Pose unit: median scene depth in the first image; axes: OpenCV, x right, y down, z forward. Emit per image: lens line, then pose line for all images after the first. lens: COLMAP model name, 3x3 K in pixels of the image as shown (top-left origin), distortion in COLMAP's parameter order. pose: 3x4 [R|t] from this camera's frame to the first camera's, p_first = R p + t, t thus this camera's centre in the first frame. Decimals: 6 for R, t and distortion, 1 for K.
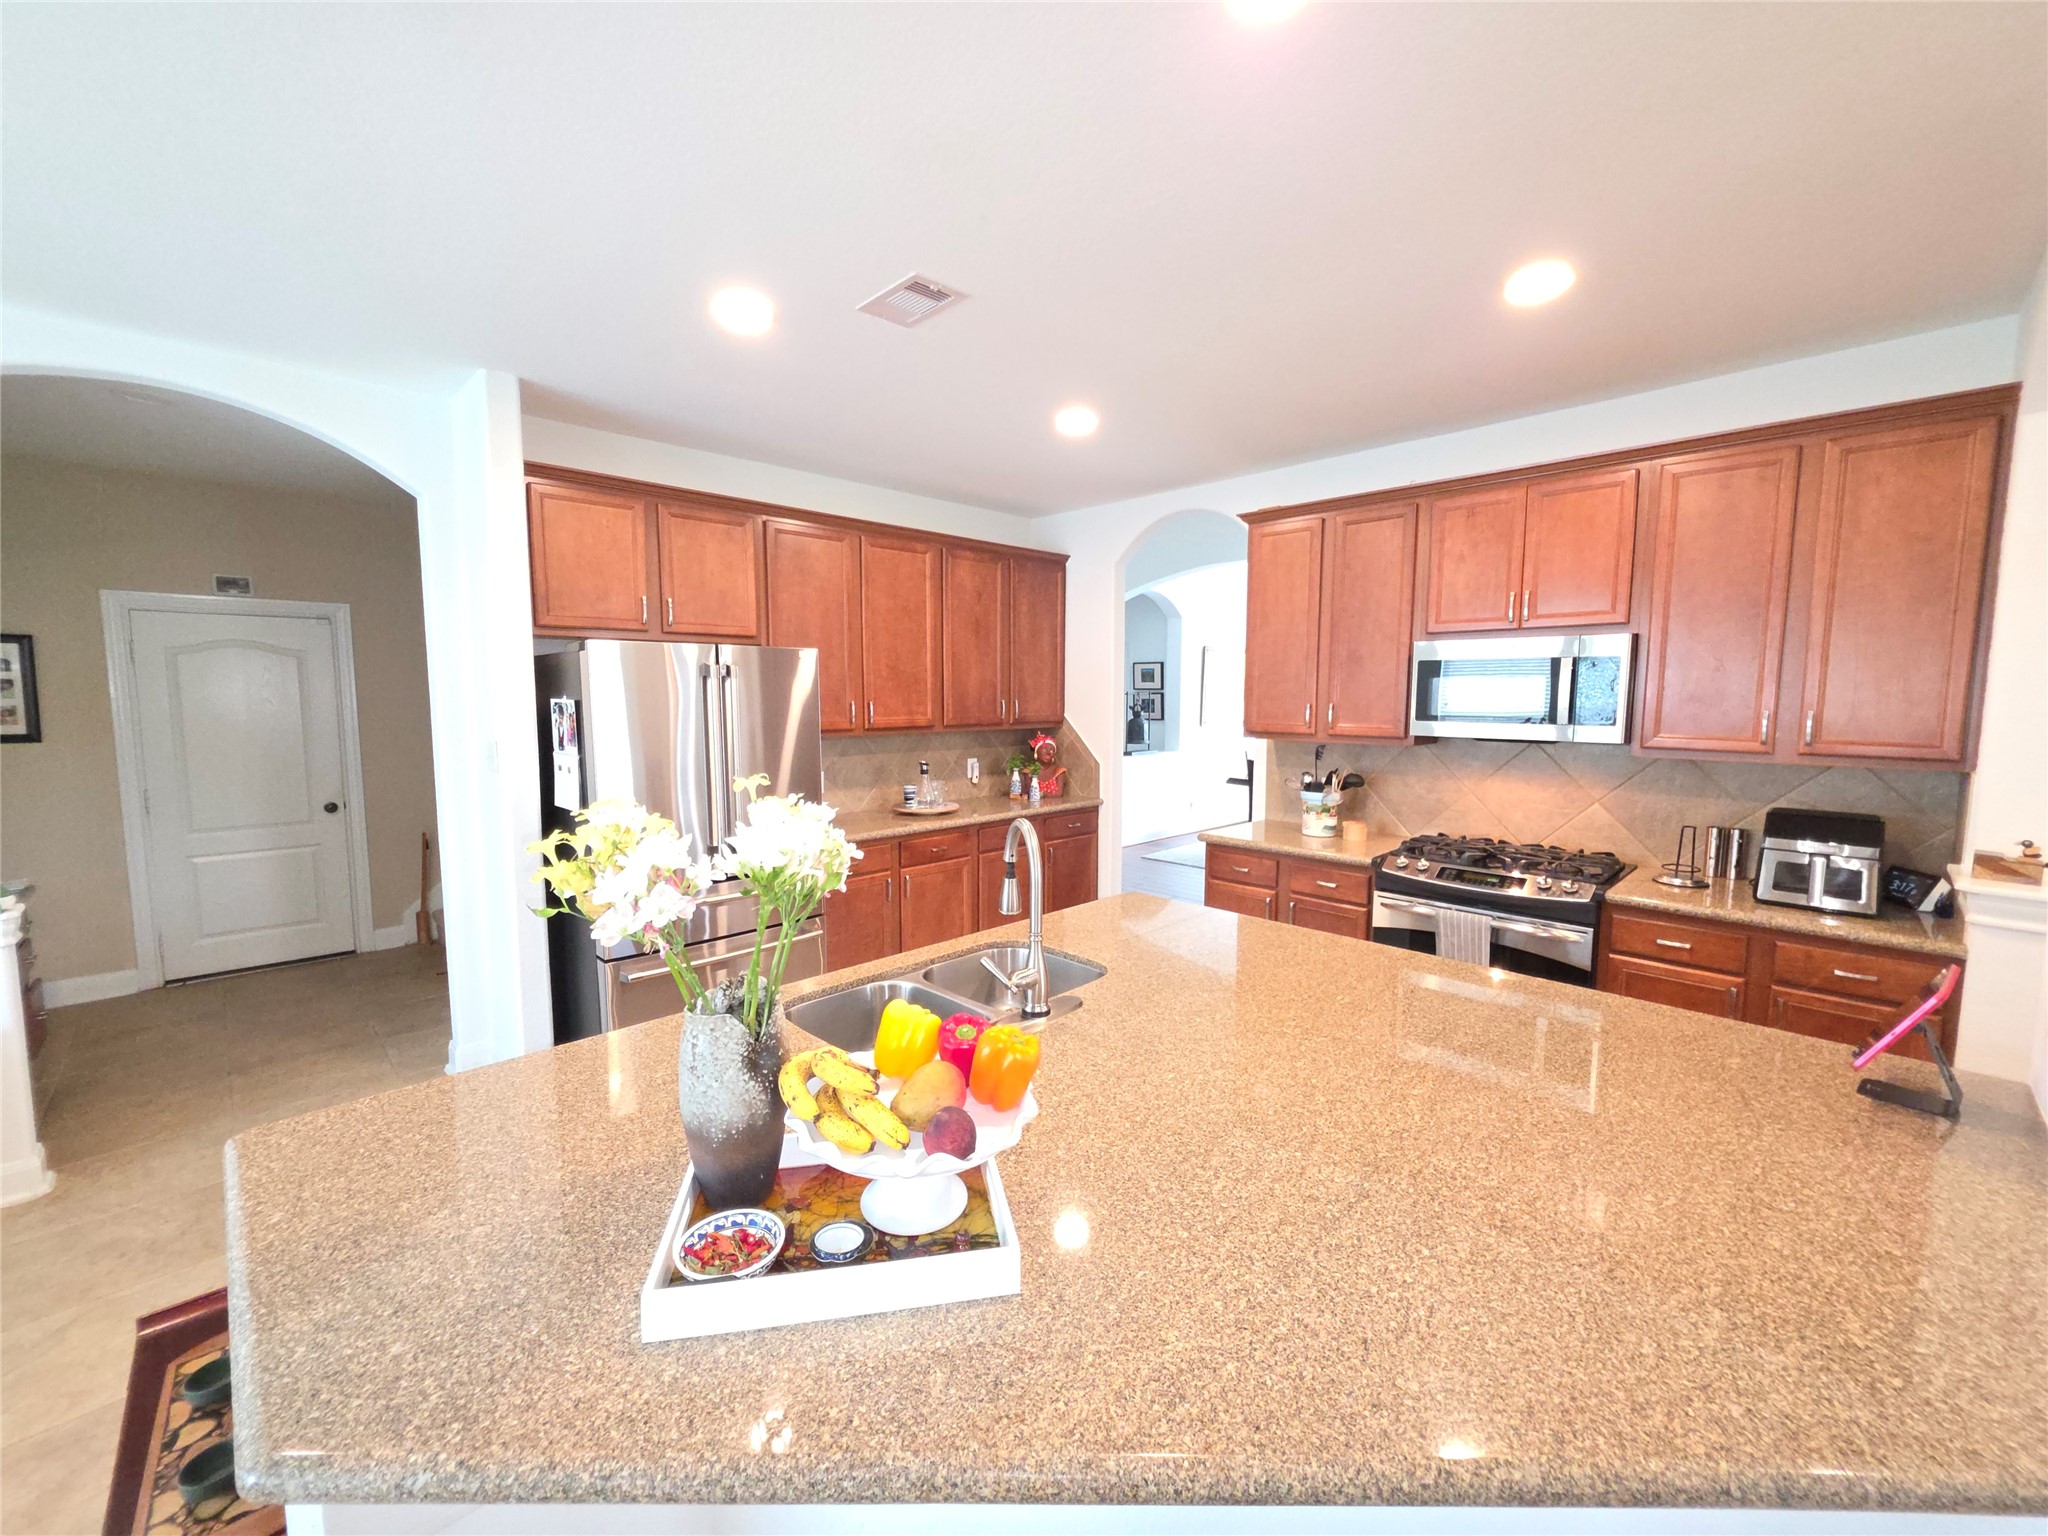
lens RADIAL K [[819.9, 0, 1014.8], [0, 819.9, 771.7], [0, 0, 1]] dist [-0.000430, -0.000116]
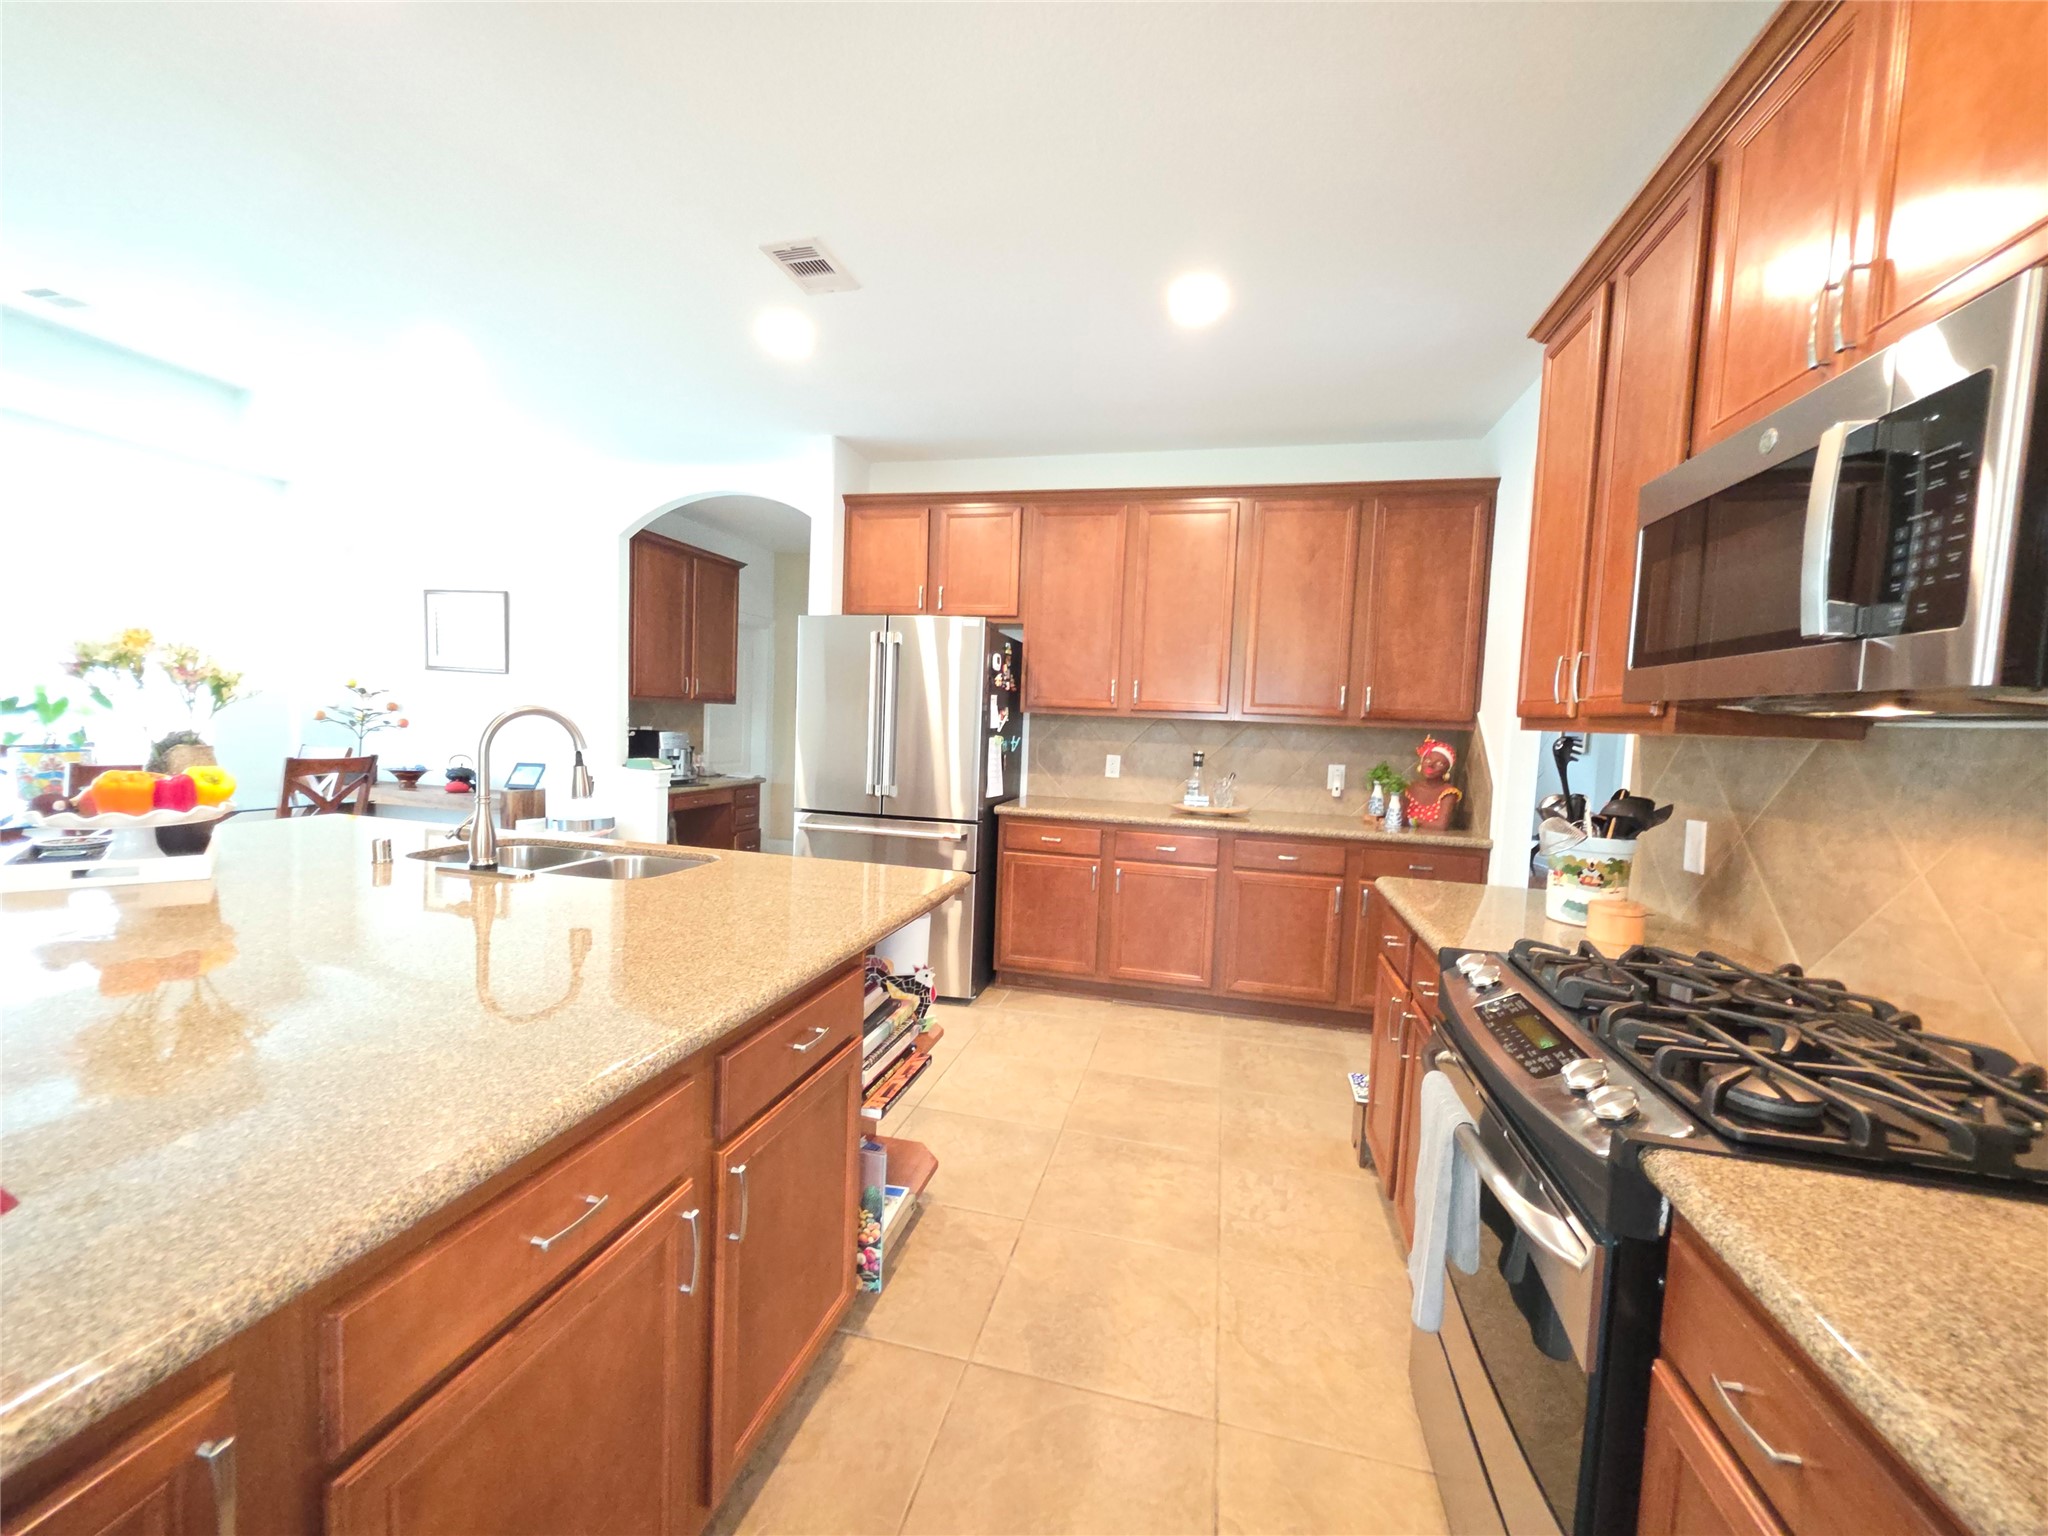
lens RADIAL K [[819.9, 0, 1014.8], [0, 819.9, 771.7], [0, 0, 1]] dist [-0.000430, -0.000116]
pose [[0.526464, 0.079804, -0.846444, 0.615532], [-0.124639, 0.992073, 0.016012, 0.022301], [0.841012, 0.097070, 0.532238, 0.446724]]
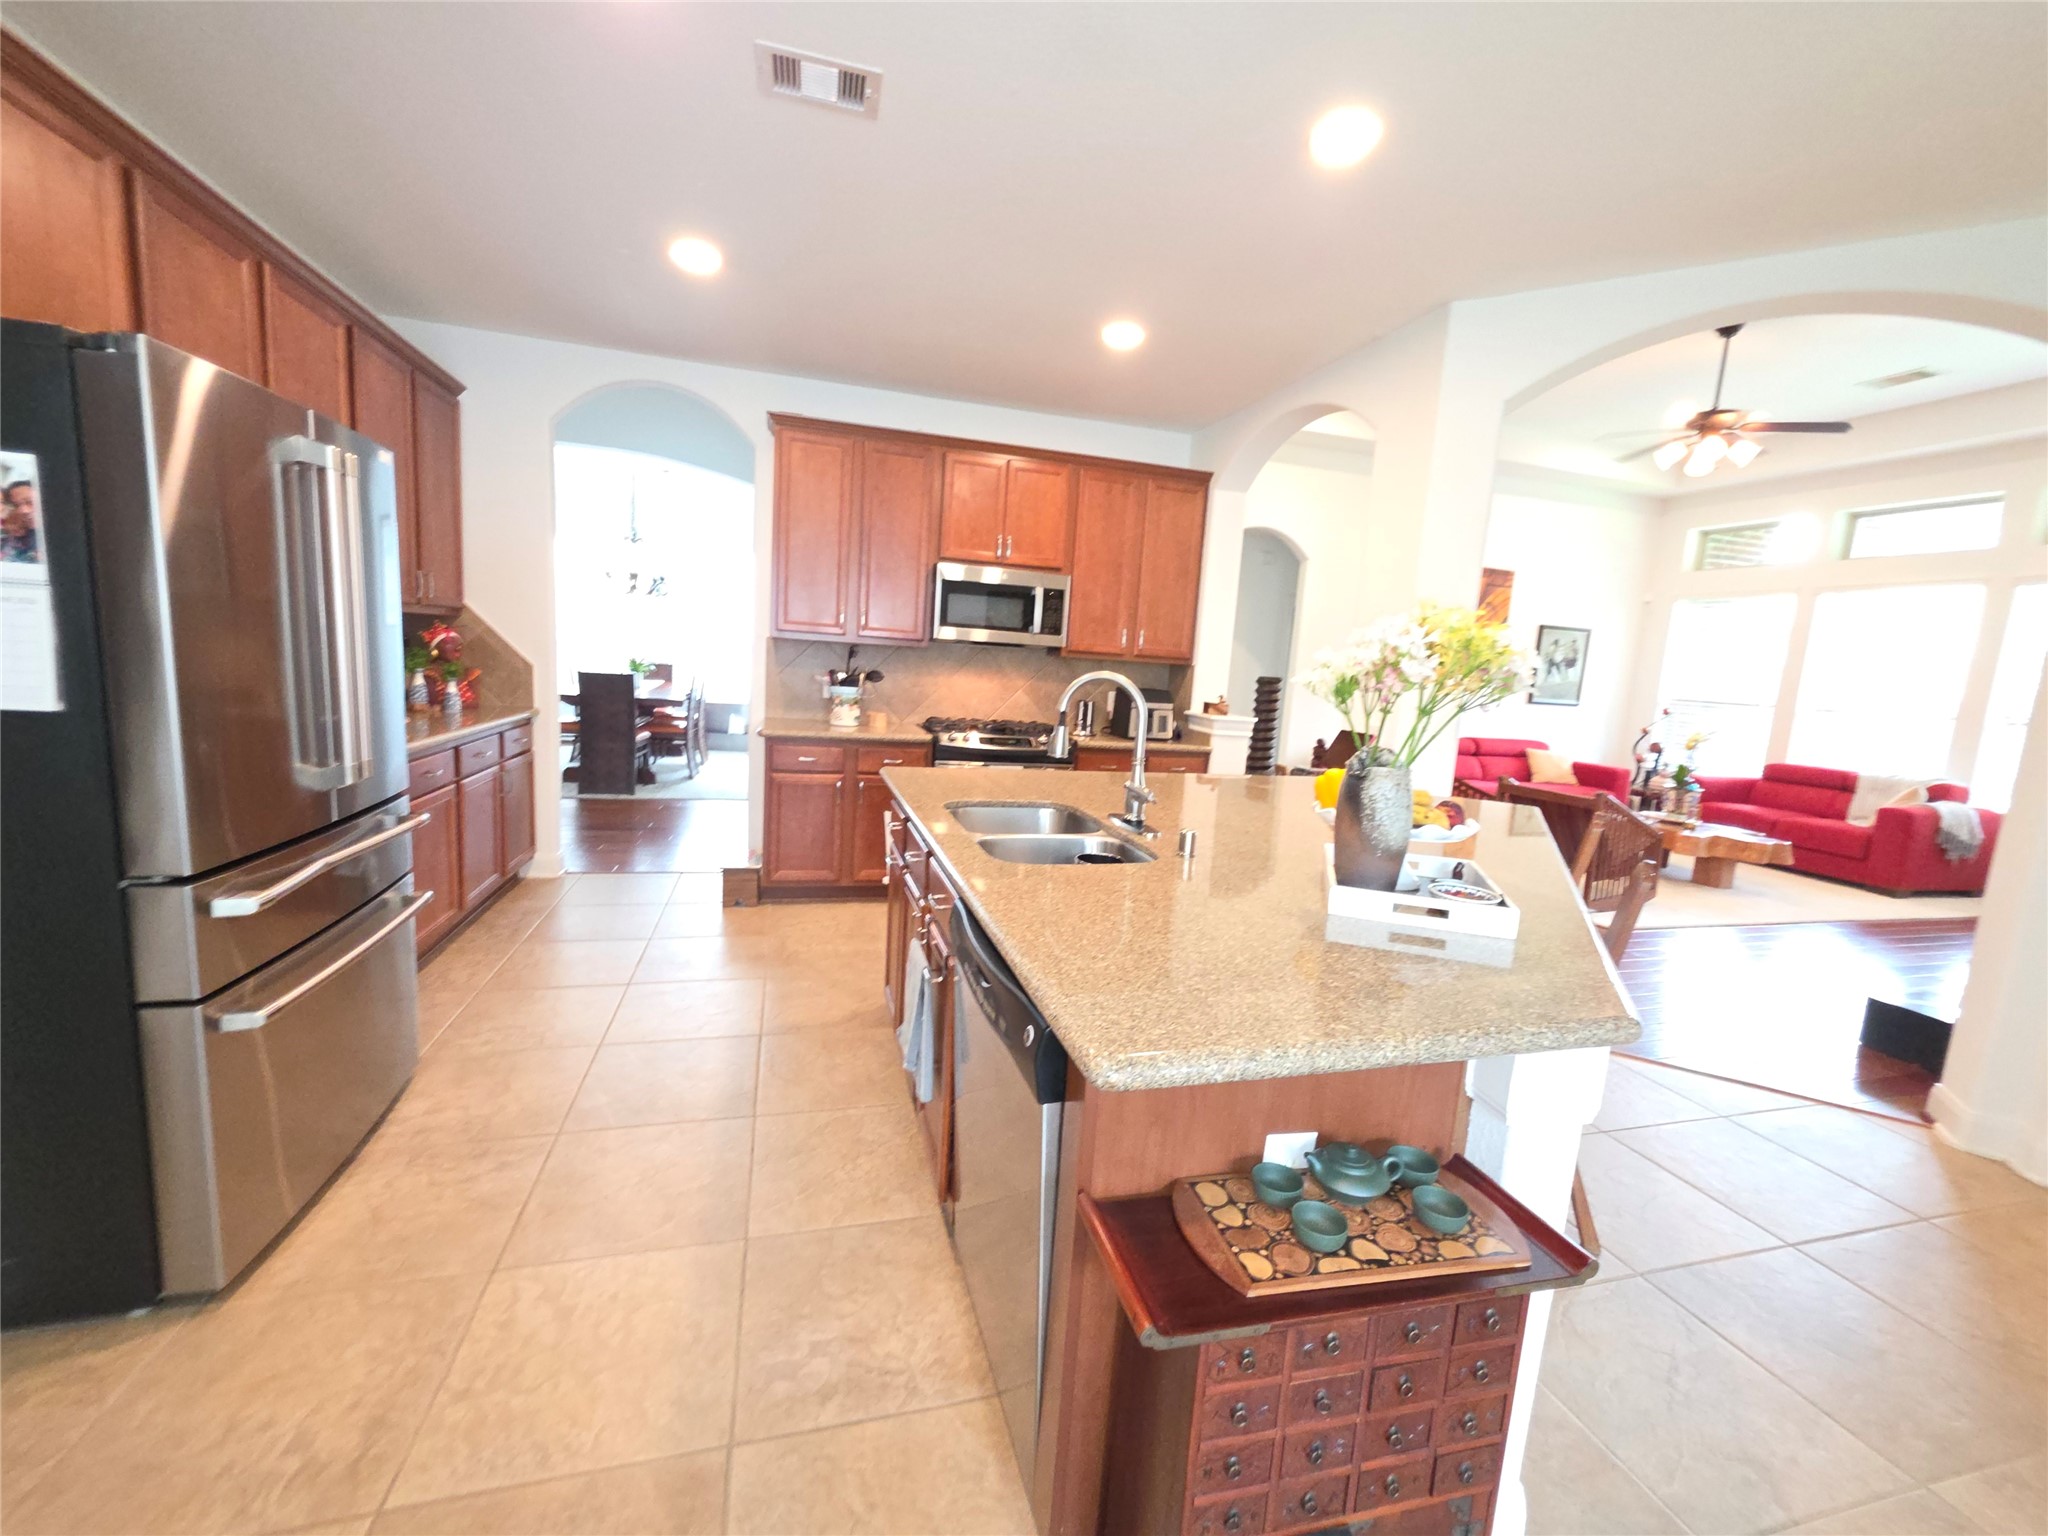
lens RADIAL K [[819.9, 0, 1014.8], [0, 819.9, 771.7], [0, 0, 1]] dist [-0.000430, -0.000116]
pose [[0.488143, -0.089791, 0.868132, -0.518679], [0.022108, 0.995647, 0.090549, 0.044219], [-0.872483, -0.025008, 0.488003, 0.240641]]
